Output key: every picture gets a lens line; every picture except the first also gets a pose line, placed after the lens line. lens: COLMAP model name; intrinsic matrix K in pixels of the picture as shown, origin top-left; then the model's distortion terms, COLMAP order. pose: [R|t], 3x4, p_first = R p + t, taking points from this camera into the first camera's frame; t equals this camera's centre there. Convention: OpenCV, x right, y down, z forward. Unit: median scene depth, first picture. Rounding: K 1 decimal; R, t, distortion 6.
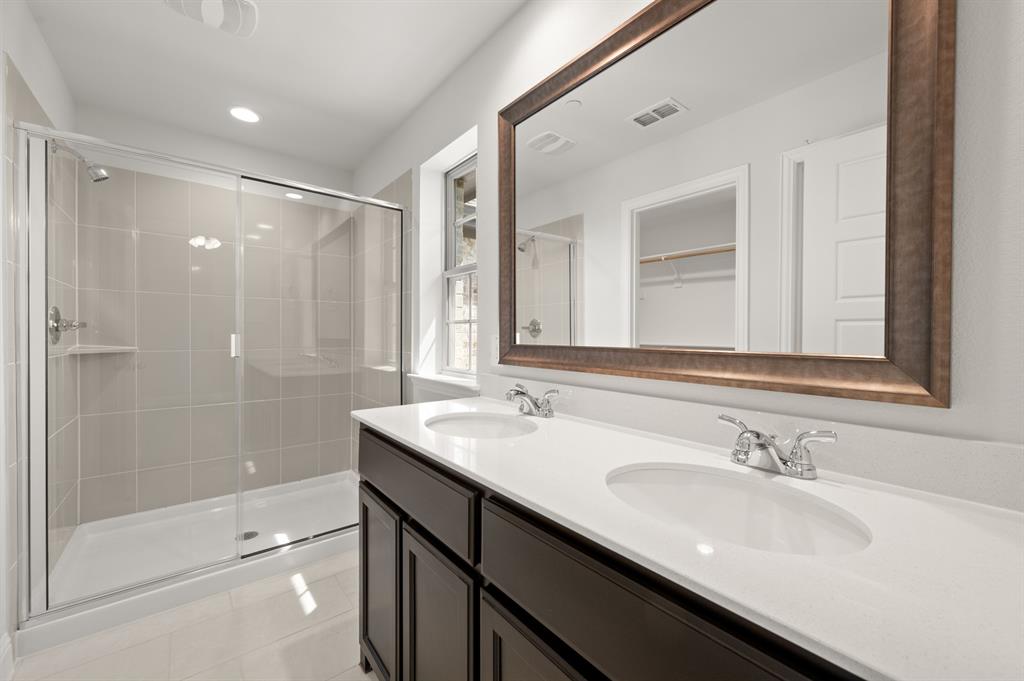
lens RADIAL K [[403.5, 0, 513.5], [0, 403.5, 336.0], [0, 0, 1]] dist [0.001143, -0.000207]
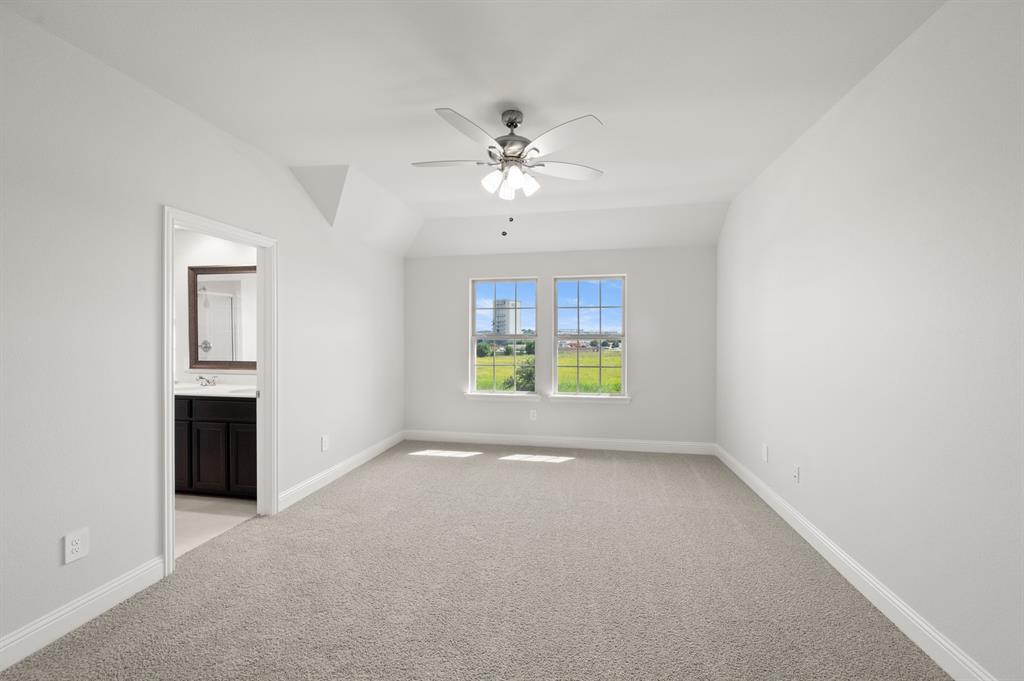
lens RADIAL K [[403.5, 0, 513.5], [0, 403.5, 336.0], [0, 0, 1]] dist [0.001143, -0.000207]
pose [[0.760678, -0.009799, 0.649055, -0.129075], [0.009348, 0.999948, 0.004141, -0.122787], [-0.649062, 0.002917, 0.760730, -2.182473]]
